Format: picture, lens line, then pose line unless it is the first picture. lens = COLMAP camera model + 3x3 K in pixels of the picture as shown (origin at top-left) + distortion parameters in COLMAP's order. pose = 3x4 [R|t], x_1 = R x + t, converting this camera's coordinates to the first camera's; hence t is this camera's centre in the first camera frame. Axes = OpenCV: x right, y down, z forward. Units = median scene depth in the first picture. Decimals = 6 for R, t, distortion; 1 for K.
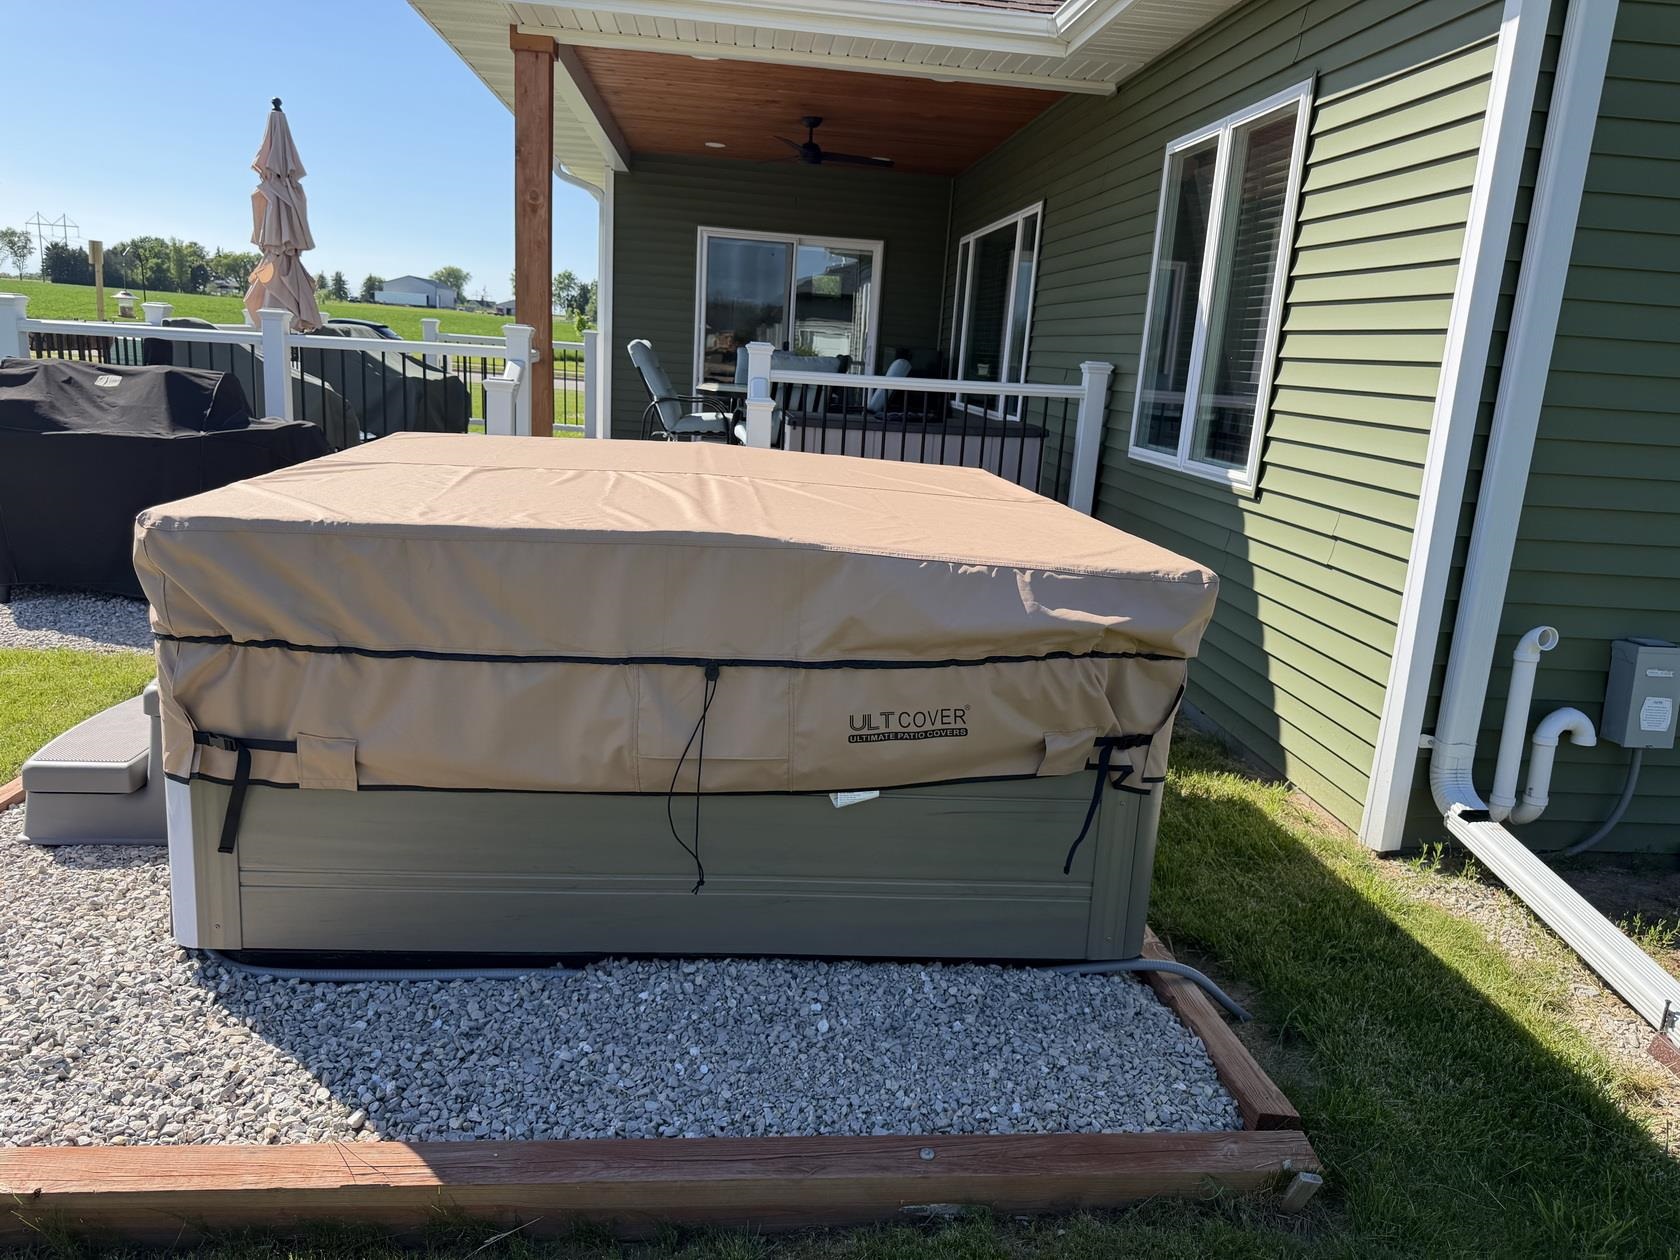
lens RADIAL K [[1211.3, 0, 840.0], [0, 1211.3, 630.0], [0, 0, 1]] dist [0.077475, -0.086293]
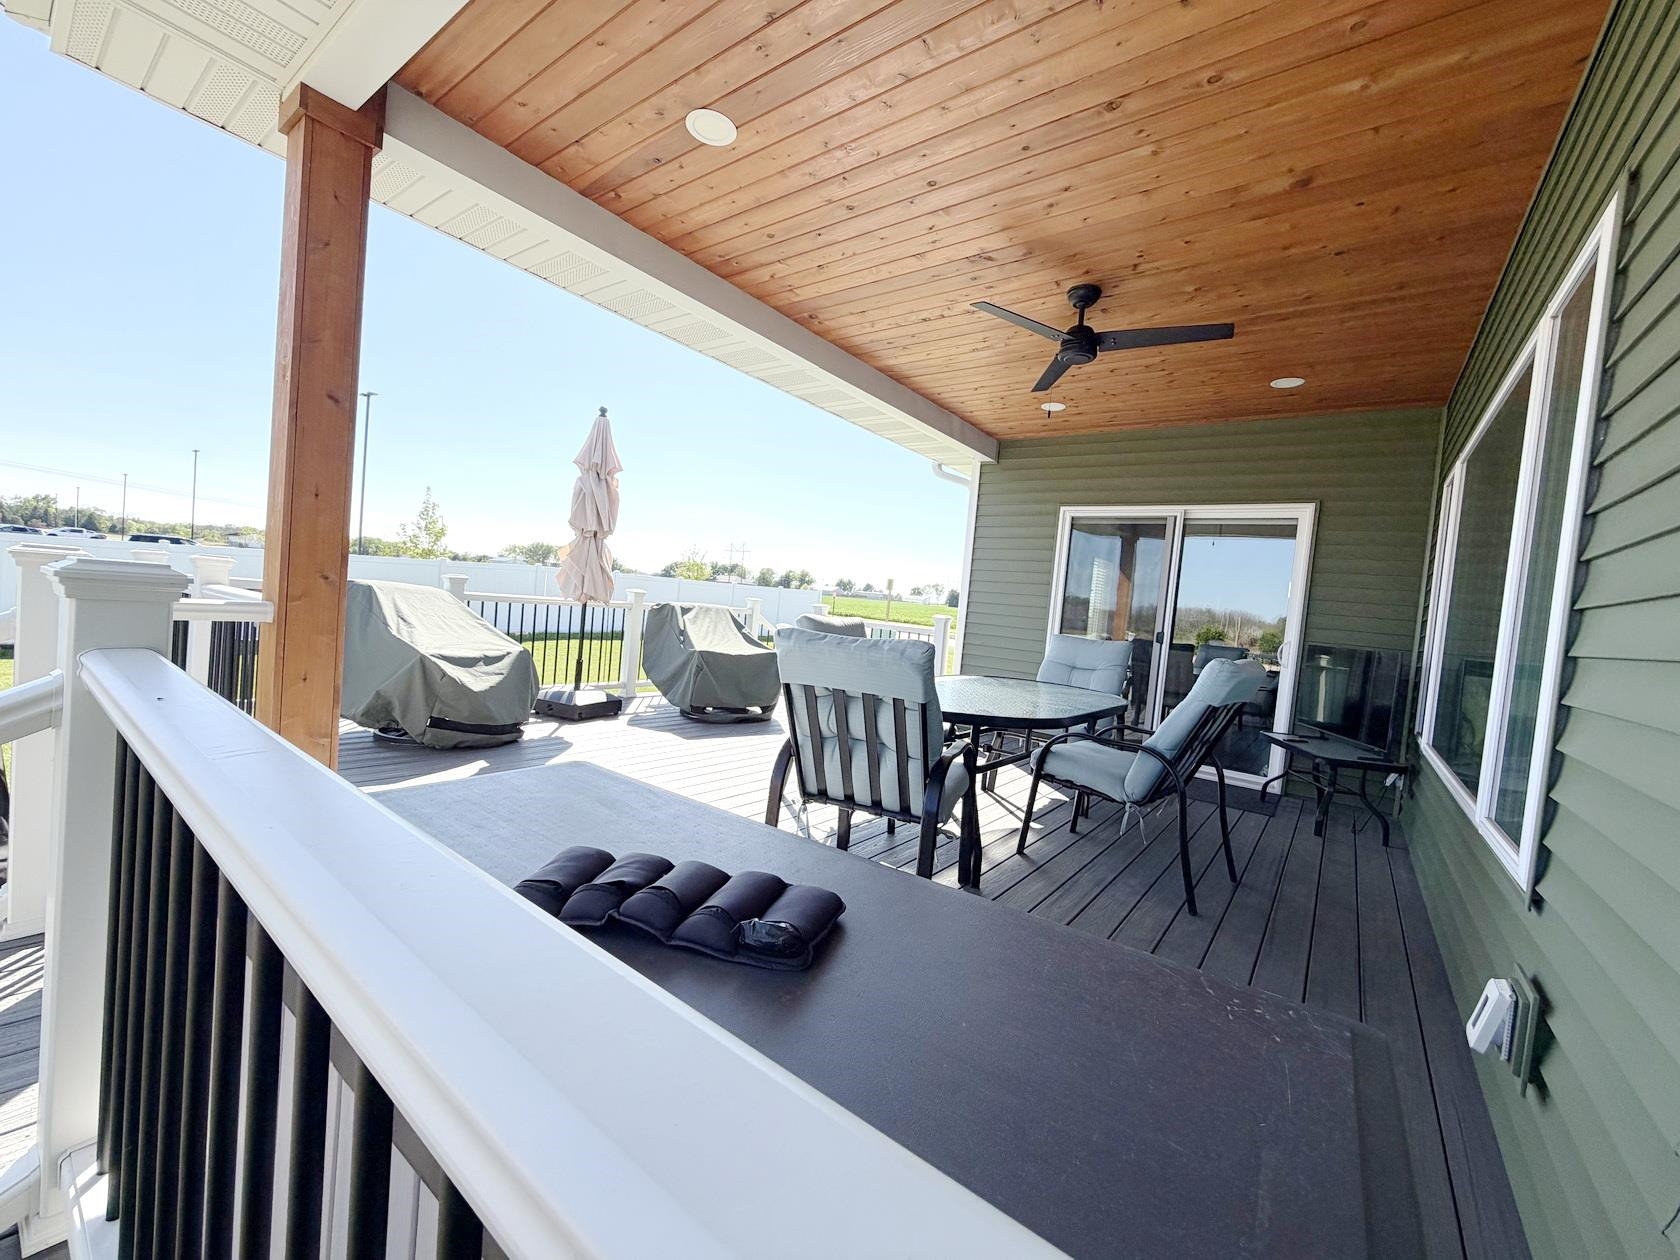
lens RADIAL K [[672.9, 0, 840.0], [0, 672.9, 630.0], [0, 0, 1]] dist [0.001541, 0.000184]
pose [[0.742857, 0.032098, -0.668680, 0.113540], [-0.193288, 0.966594, -0.168331, -0.145847], [0.640939, 0.254294, 0.724245, 0.641339]]
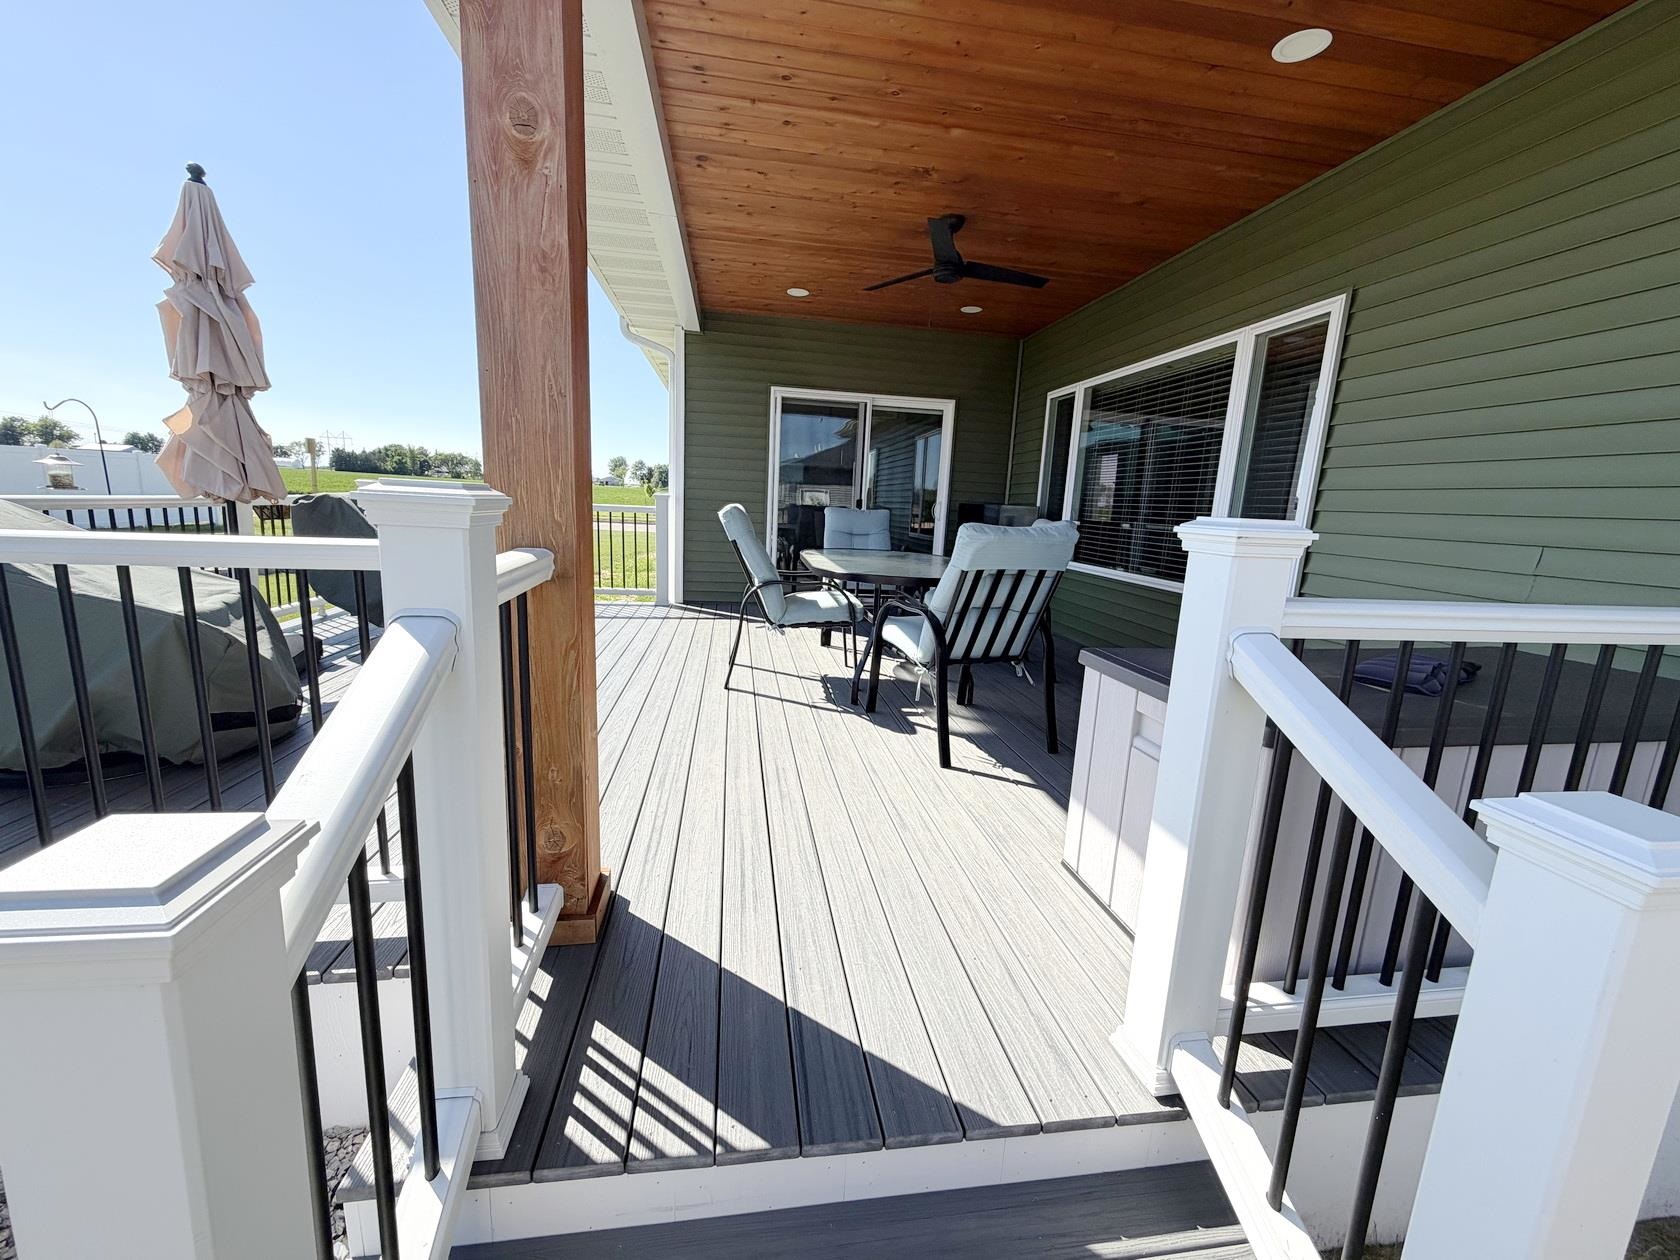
lens RADIAL K [[672.9, 0, 840.0], [0, 672.9, 630.0], [0, 0, 1]] dist [0.001541, 0.000184]
pose [[0.997563, -0.027847, 0.063979, -0.116660], [0.030132, 0.998932, -0.035040, -0.131737], [-0.062935, 0.036883, 0.997336, 0.534742]]
